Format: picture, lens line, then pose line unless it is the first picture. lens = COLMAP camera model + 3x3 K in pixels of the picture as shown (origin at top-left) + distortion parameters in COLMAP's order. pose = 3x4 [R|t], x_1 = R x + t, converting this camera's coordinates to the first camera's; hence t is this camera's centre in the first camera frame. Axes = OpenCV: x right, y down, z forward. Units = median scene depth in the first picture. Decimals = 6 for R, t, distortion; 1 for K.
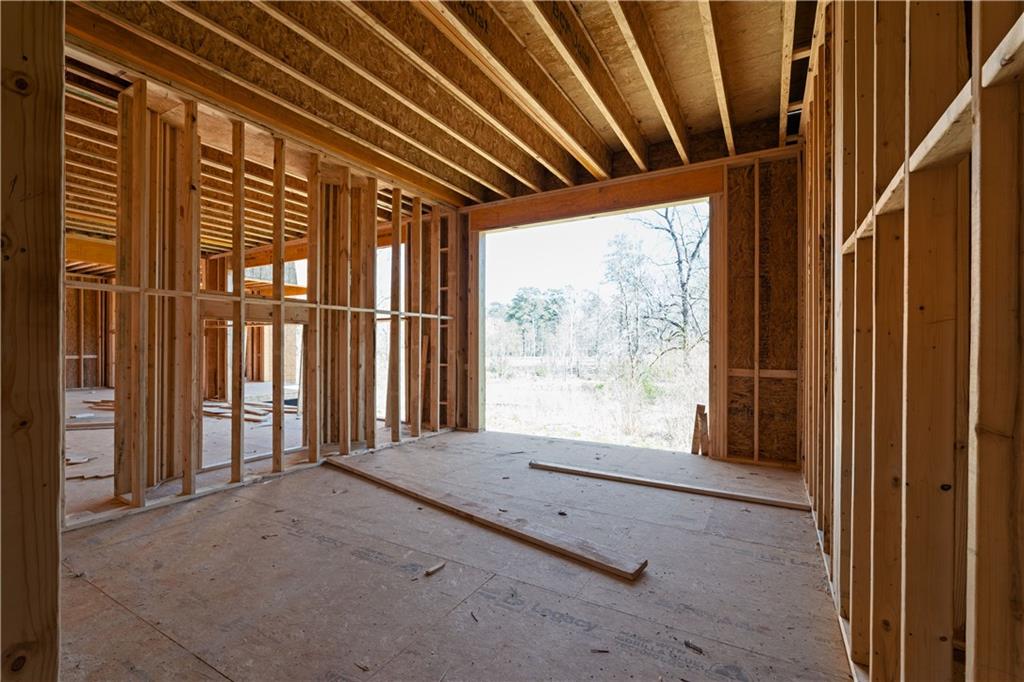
lens RADIAL K [[459.6, 0, 509.1], [0, 459.6, 346.7], [0, 0, 1]] dist [-0.007214, 0.000977]
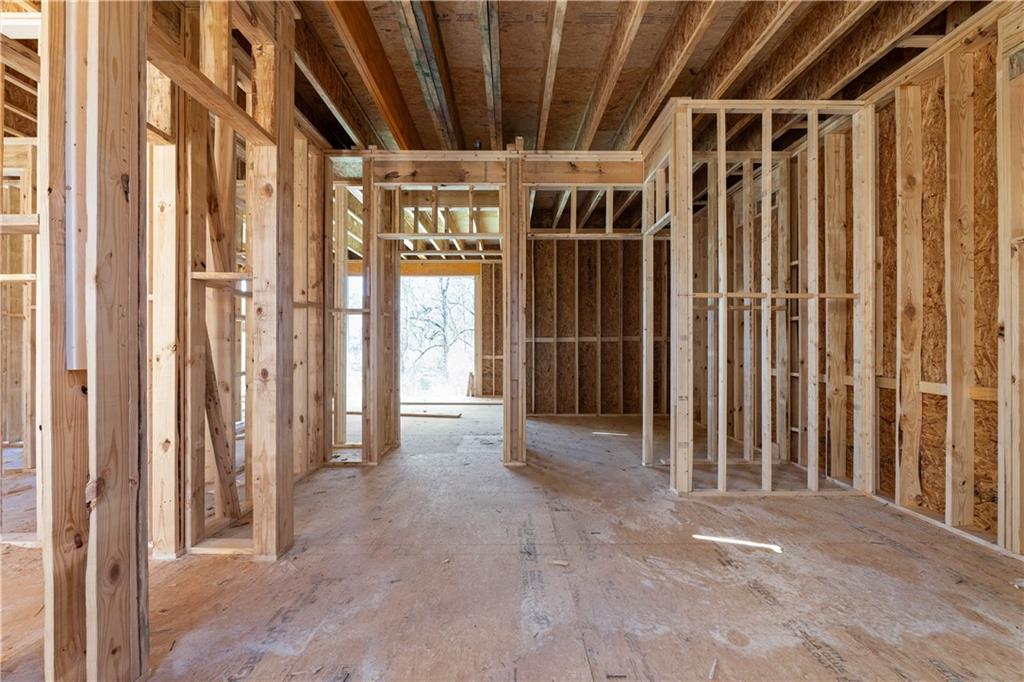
lens RADIAL K [[459.6, 0, 511.7], [0, 459.6, 343.5], [0, 0, 1]] dist [-0.007214, 0.000977]
pose [[0.867949, -0.002439, 0.496646, -0.496631], [0.003174, 0.999995, -0.000635, -0.007403], [-0.496642, 0.002127, 0.867953, -0.989307]]
